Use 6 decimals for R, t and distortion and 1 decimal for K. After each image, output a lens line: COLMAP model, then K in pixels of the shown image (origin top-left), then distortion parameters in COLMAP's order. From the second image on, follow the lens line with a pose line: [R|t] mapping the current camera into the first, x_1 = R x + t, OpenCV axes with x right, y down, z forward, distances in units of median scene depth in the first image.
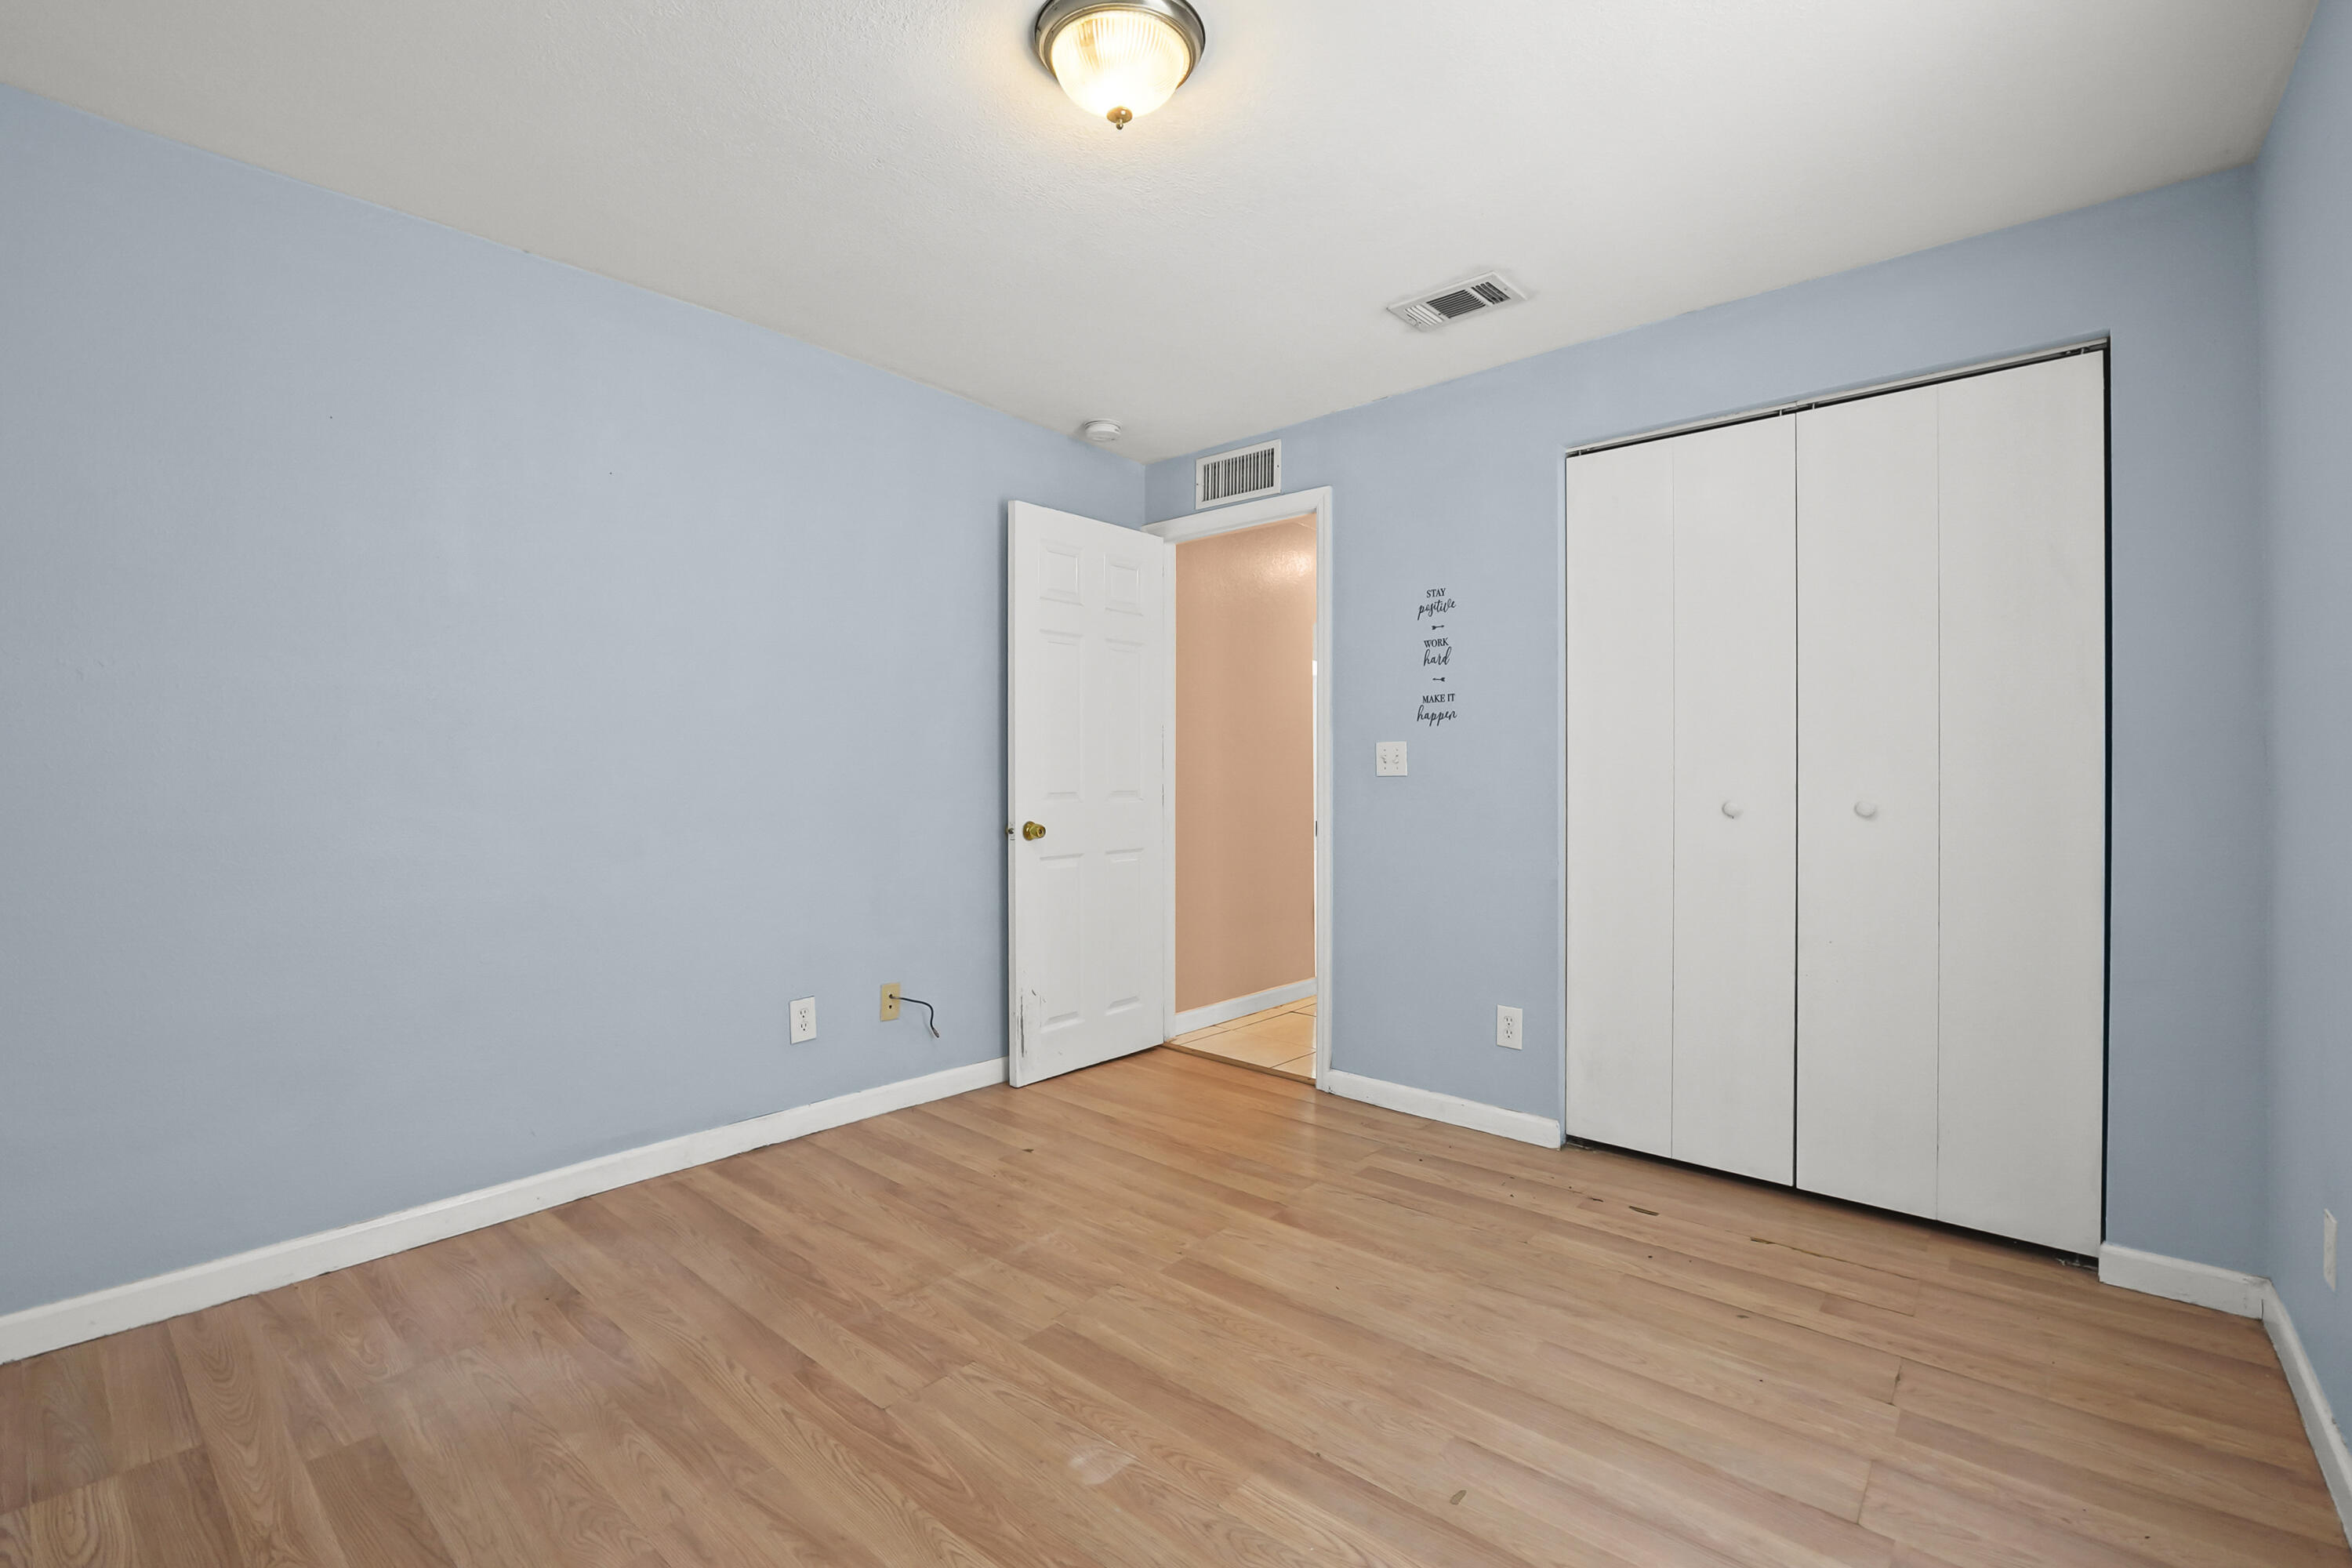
lens RADIAL K [[1018.2, 0, 1174.5], [0, 1018.2, 763.2], [0, 0, 1]] dist [-0.010283, -0.000107]
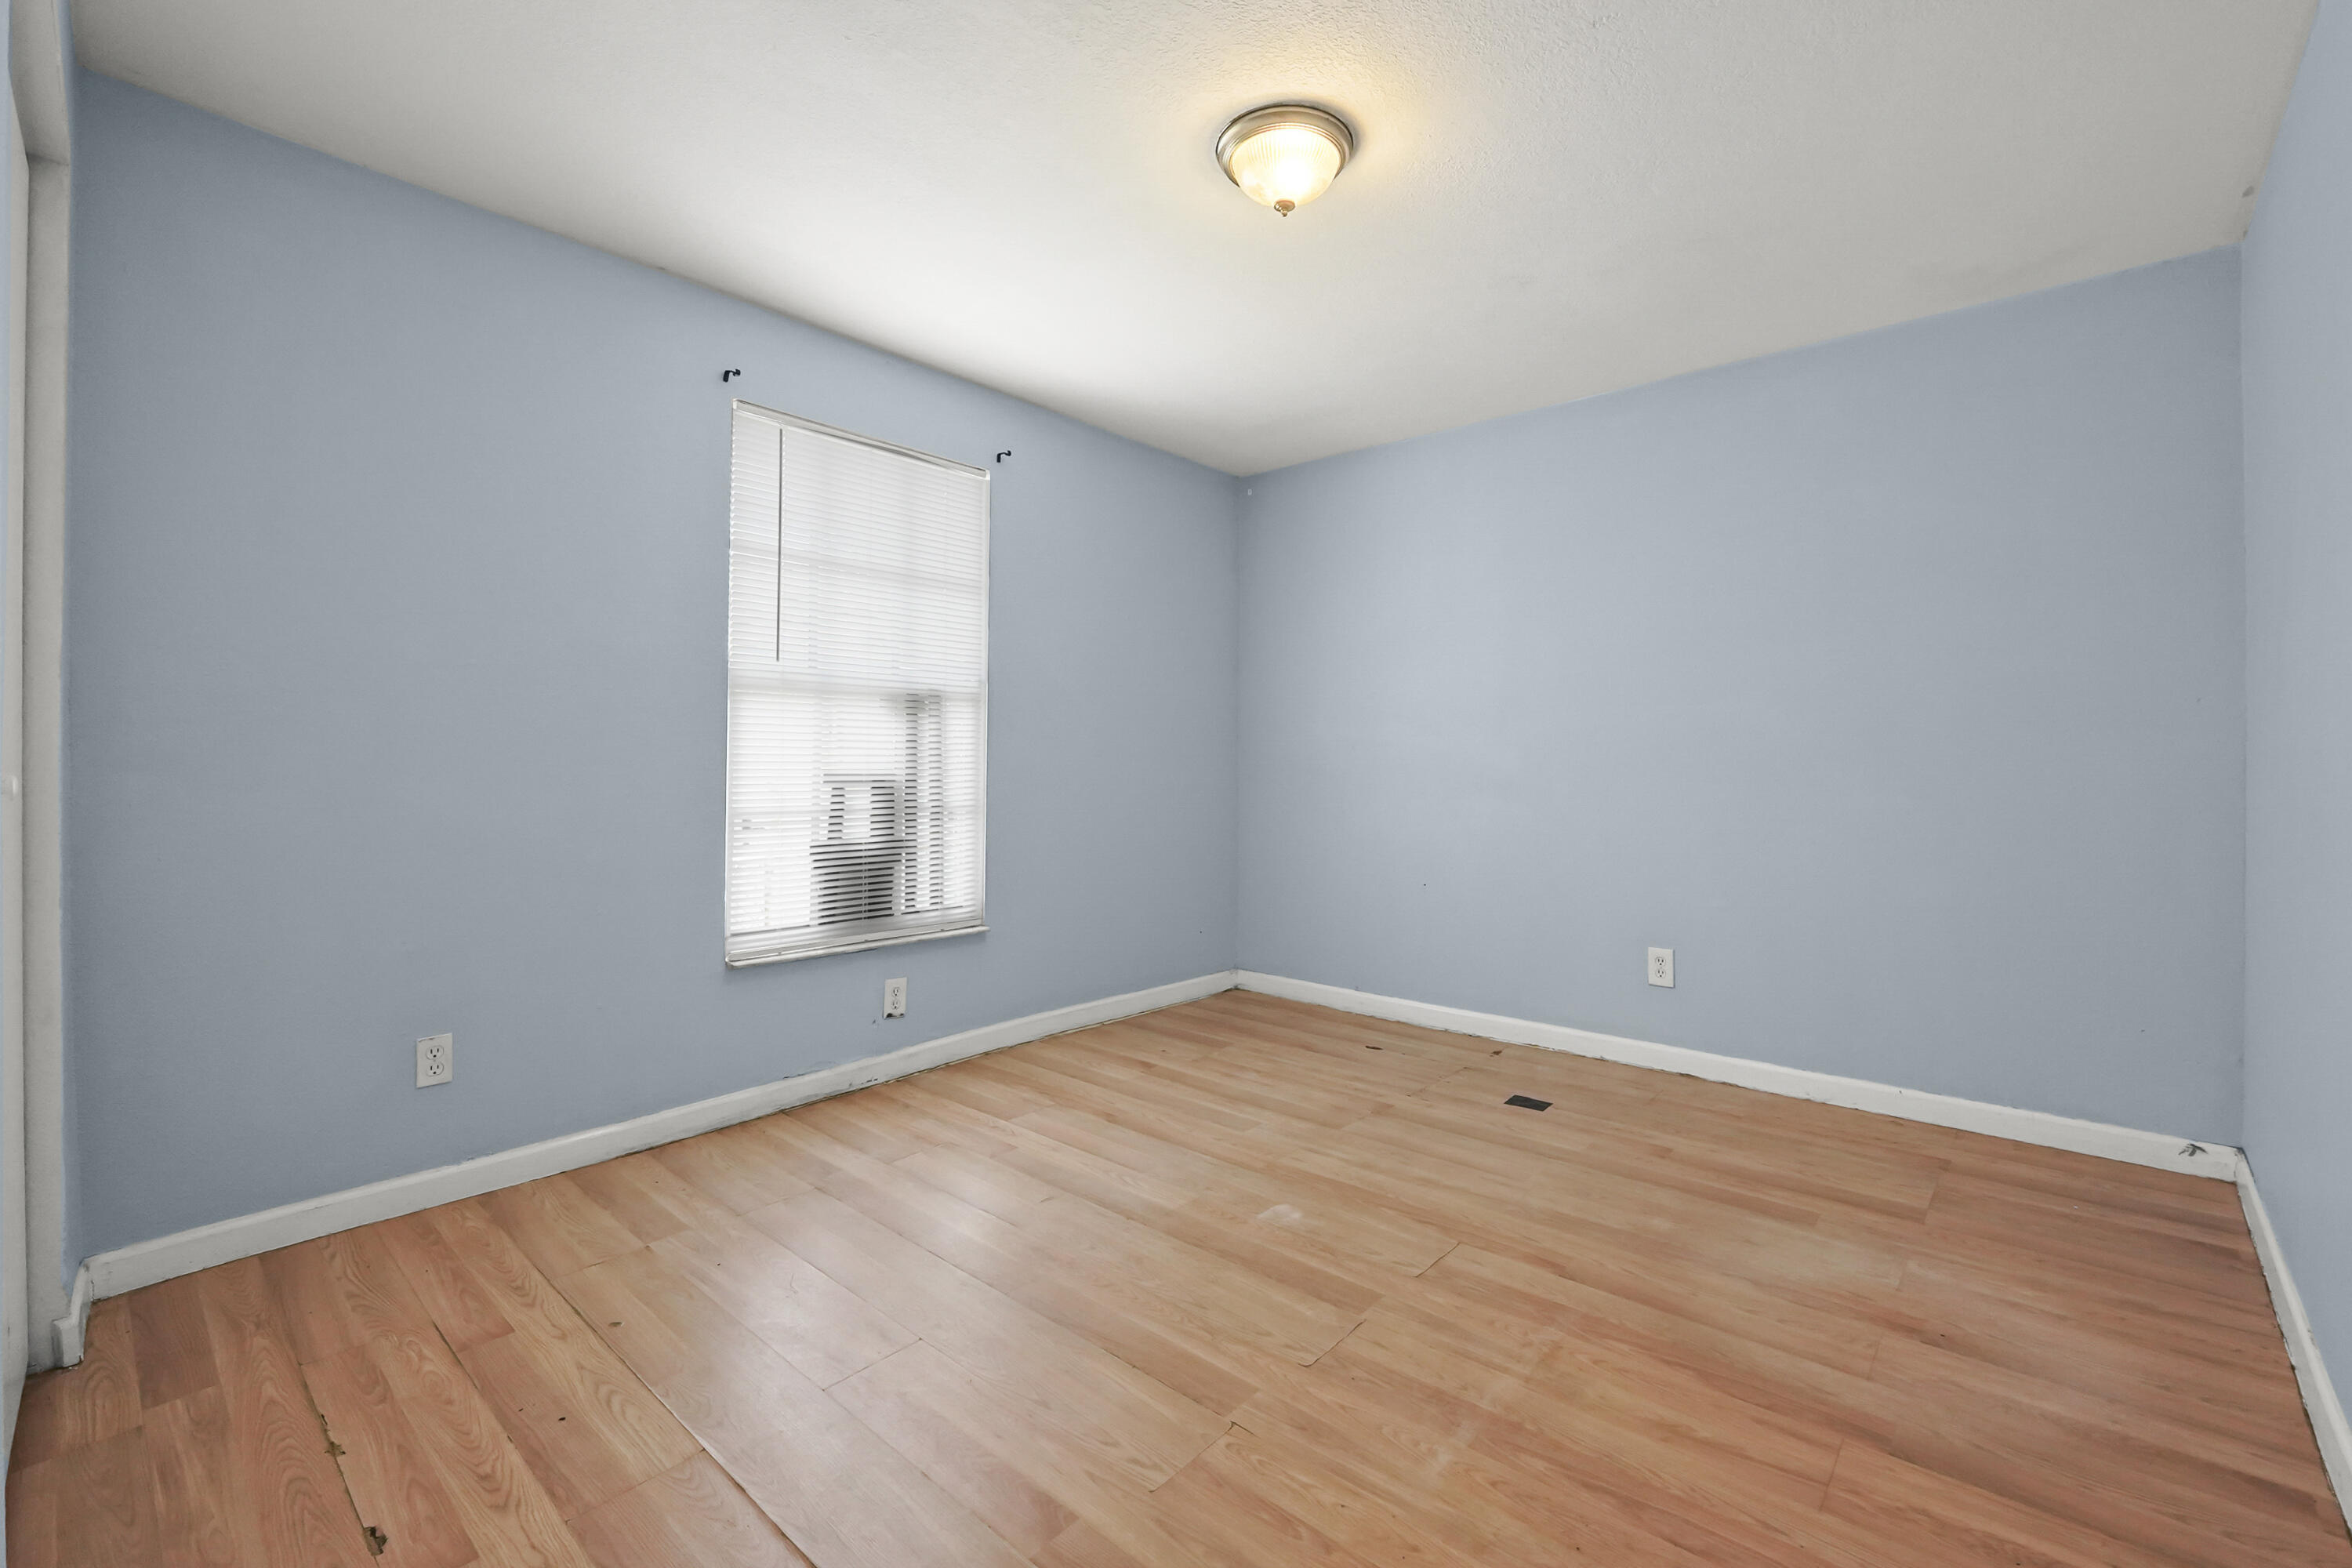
lens RADIAL K [[1018.2, 0, 1174.5], [0, 1018.2, 763.2], [0, 0, 1]] dist [-0.010283, -0.000107]
pose [[-0.999573, -0.008732, 0.027897, 0.034975], [-0.008541, 0.999939, 0.006970, 0.027928], [-0.027956, 0.006729, -0.999587, 1.967162]]
